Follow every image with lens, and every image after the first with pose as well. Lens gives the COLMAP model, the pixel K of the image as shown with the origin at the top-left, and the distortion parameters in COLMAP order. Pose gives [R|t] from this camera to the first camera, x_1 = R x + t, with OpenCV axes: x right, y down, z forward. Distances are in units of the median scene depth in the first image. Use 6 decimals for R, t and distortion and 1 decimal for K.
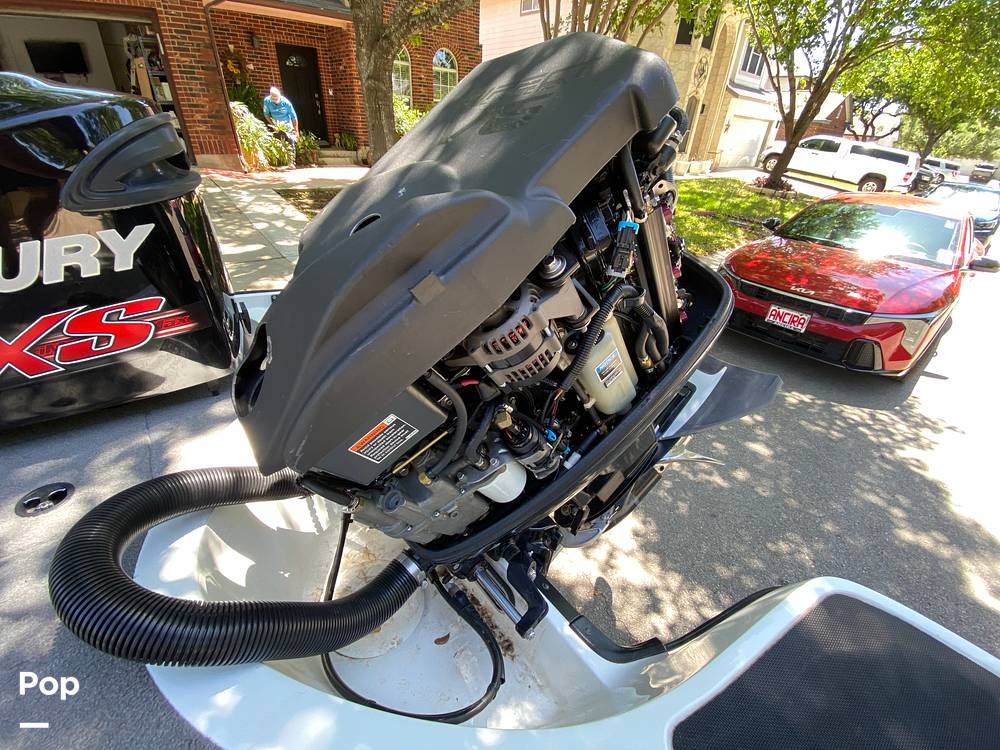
lens RADIAL K [[405.0, 0, 500.0], [0, 405.0, 375.0], [0, 0, 1]] dist [0.015318, -0.018265]
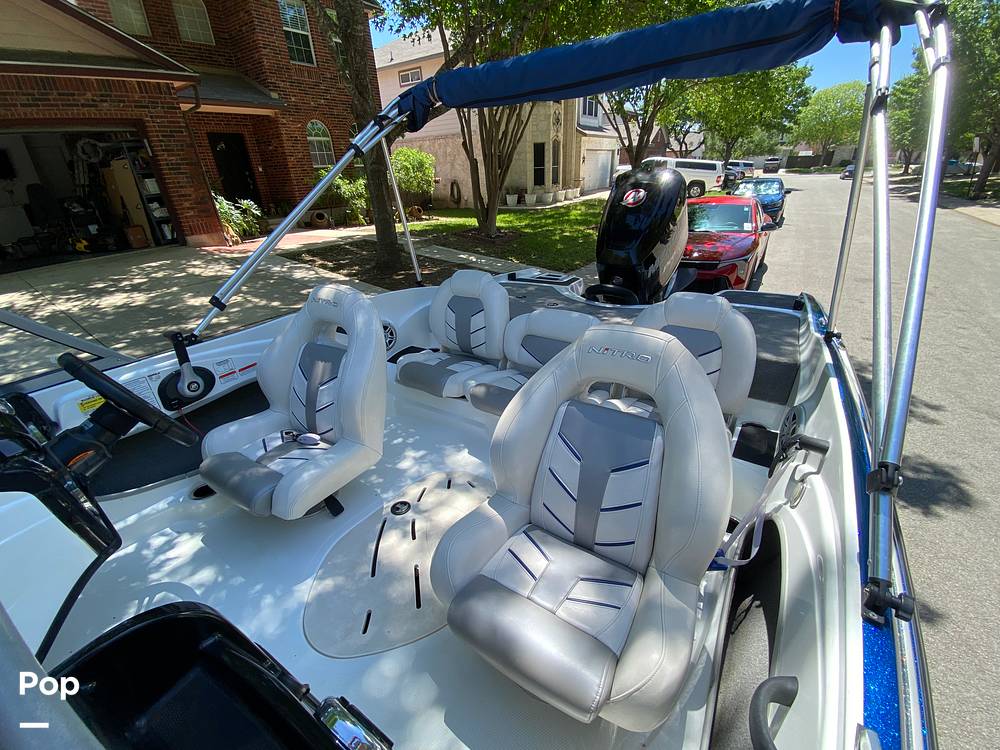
lens RADIAL K [[405.0, 0, 500.0], [0, 405.0, 375.0], [0, 0, 1]] dist [0.015318, -0.018265]
pose [[0.952975, -0.213343, 0.215228, -0.125674], [0.229716, 0.971765, -0.053872, 0.050567], [-0.197658, 0.100781, 0.975077, -0.127840]]
